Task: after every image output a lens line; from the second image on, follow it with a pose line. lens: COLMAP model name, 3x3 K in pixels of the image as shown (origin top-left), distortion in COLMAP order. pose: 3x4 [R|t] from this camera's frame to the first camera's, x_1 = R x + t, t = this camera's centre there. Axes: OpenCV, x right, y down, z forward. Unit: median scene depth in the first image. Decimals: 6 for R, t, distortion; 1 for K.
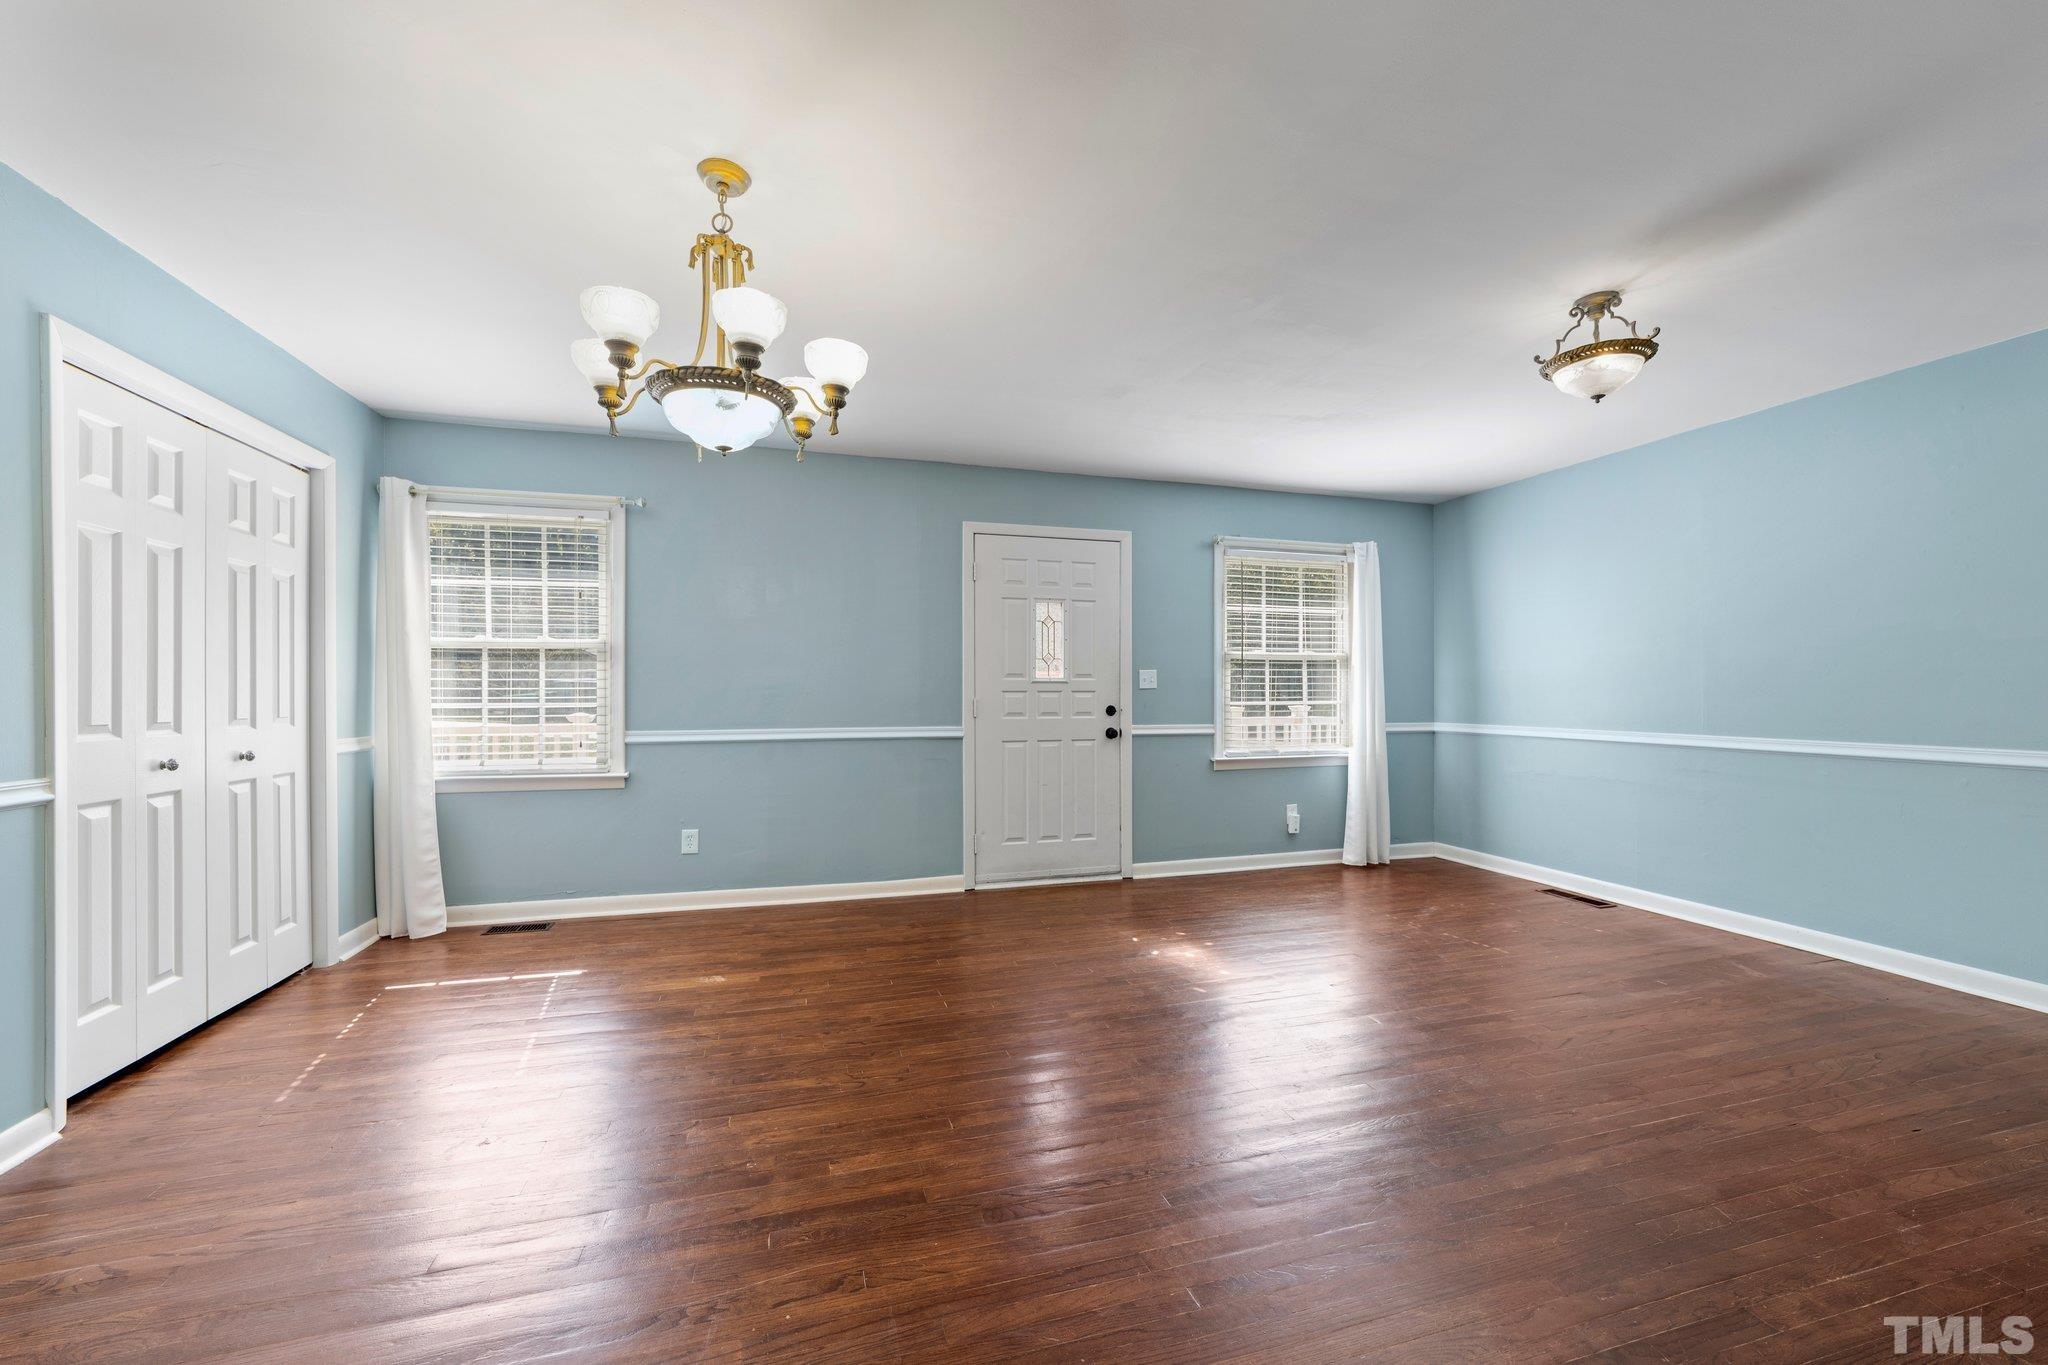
lens RADIAL K [[821.5, 0, 1027.7], [0, 821.5, 695.9], [0, 0, 1]] dist [-0.003584, -0.000005]
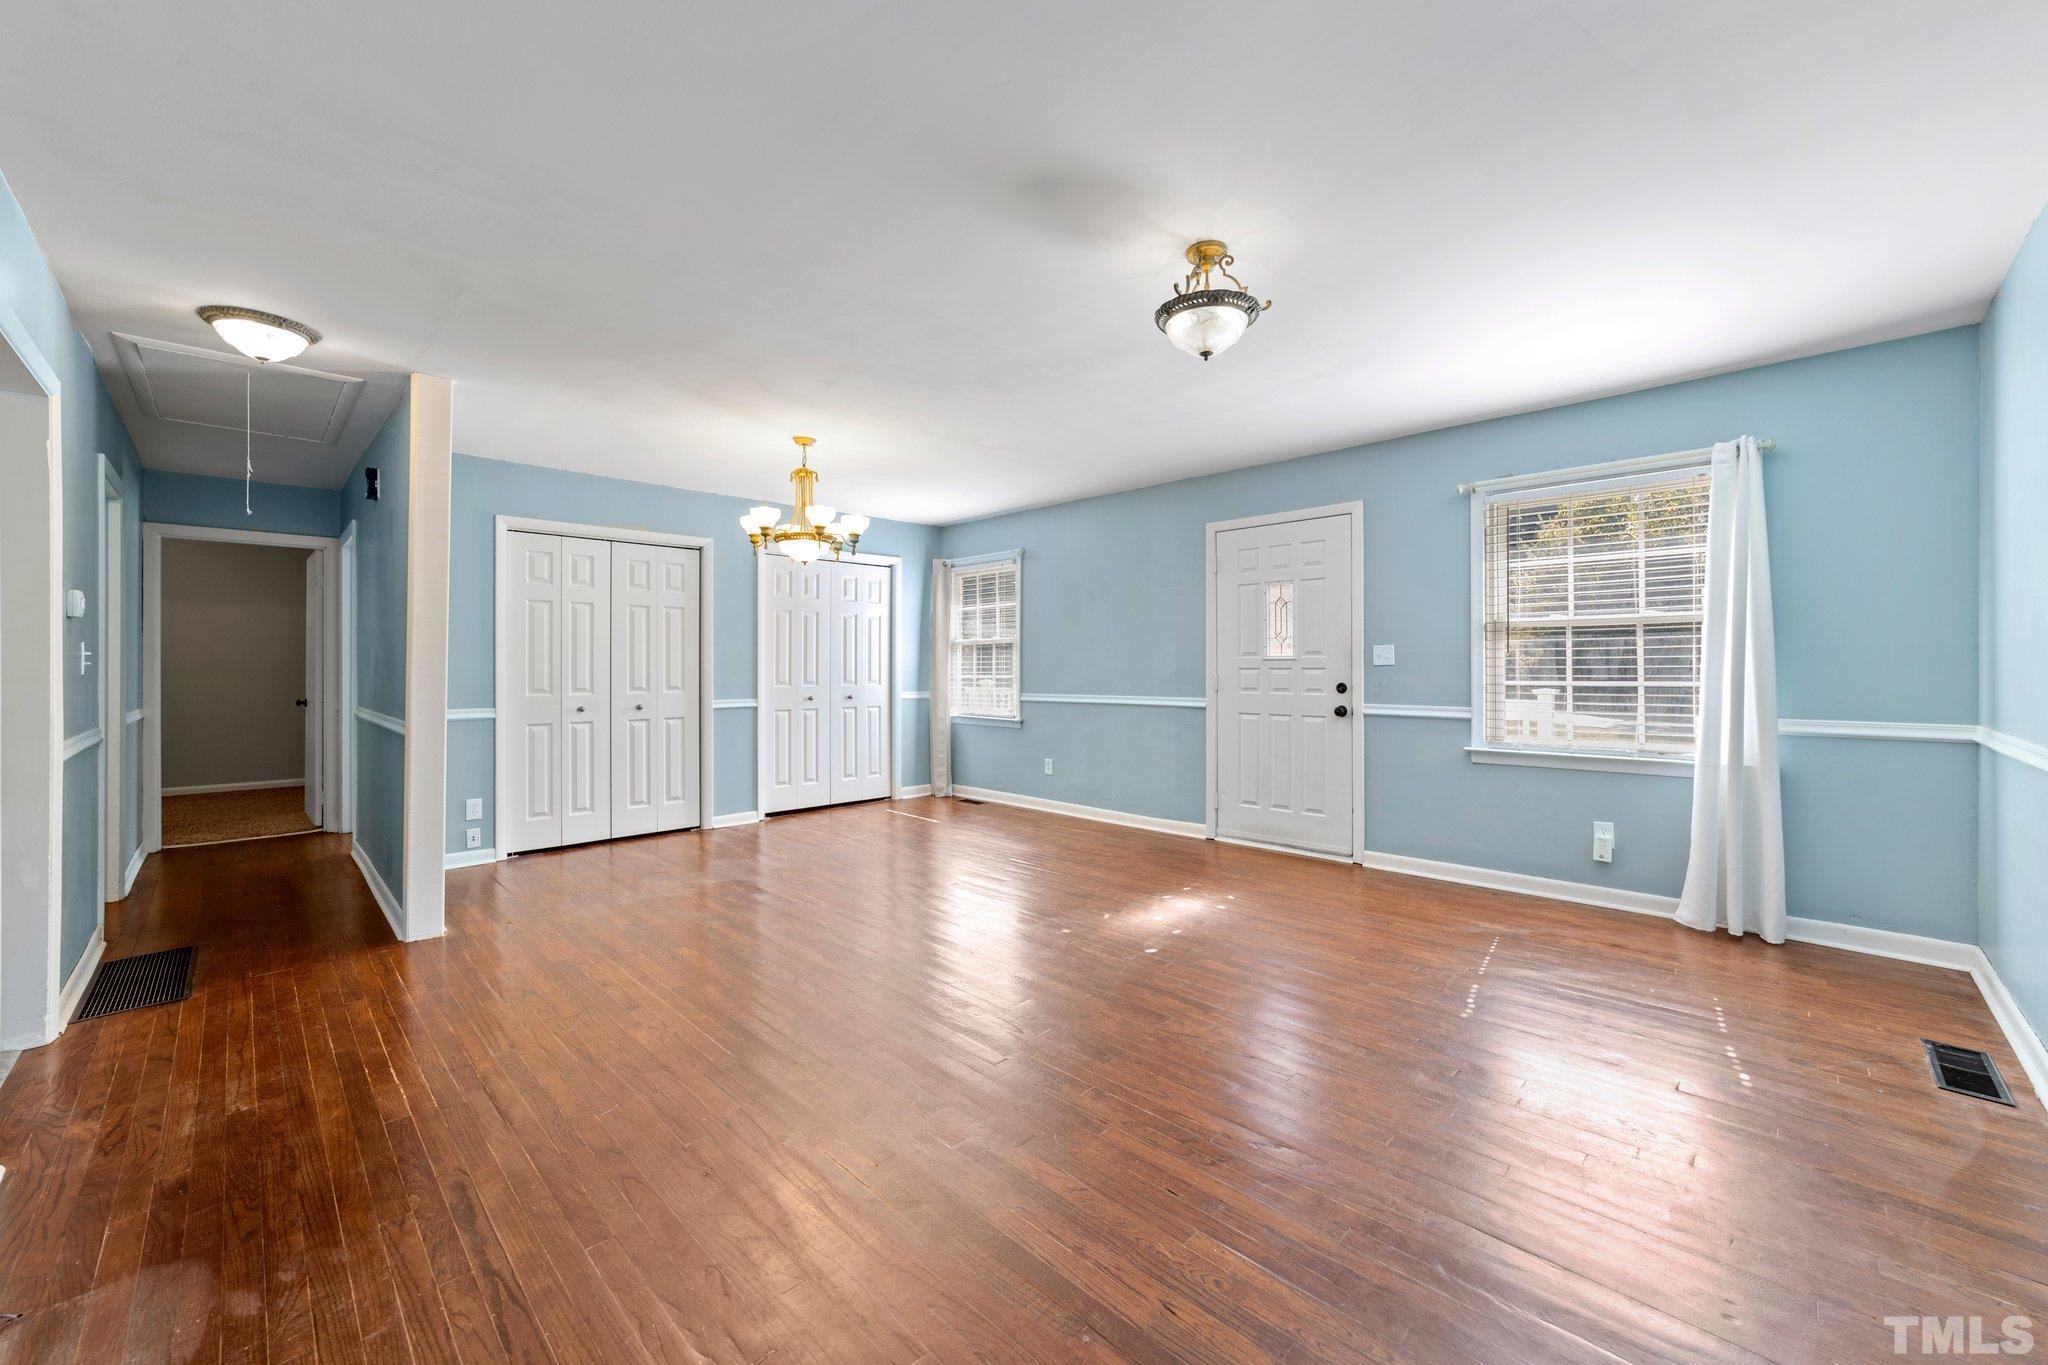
lens RADIAL K [[789.1, 0, 1017.8], [0, 789.1, 673.8], [0, 0, 1]] dist [-0.002419, 0.005907]
pose [[0.472294, 0.004761, -0.881428, 0.750717], [-0.004820, 0.999984, 0.002819, 0.000183], [0.881428, 0.002917, 0.472309, 0.219940]]
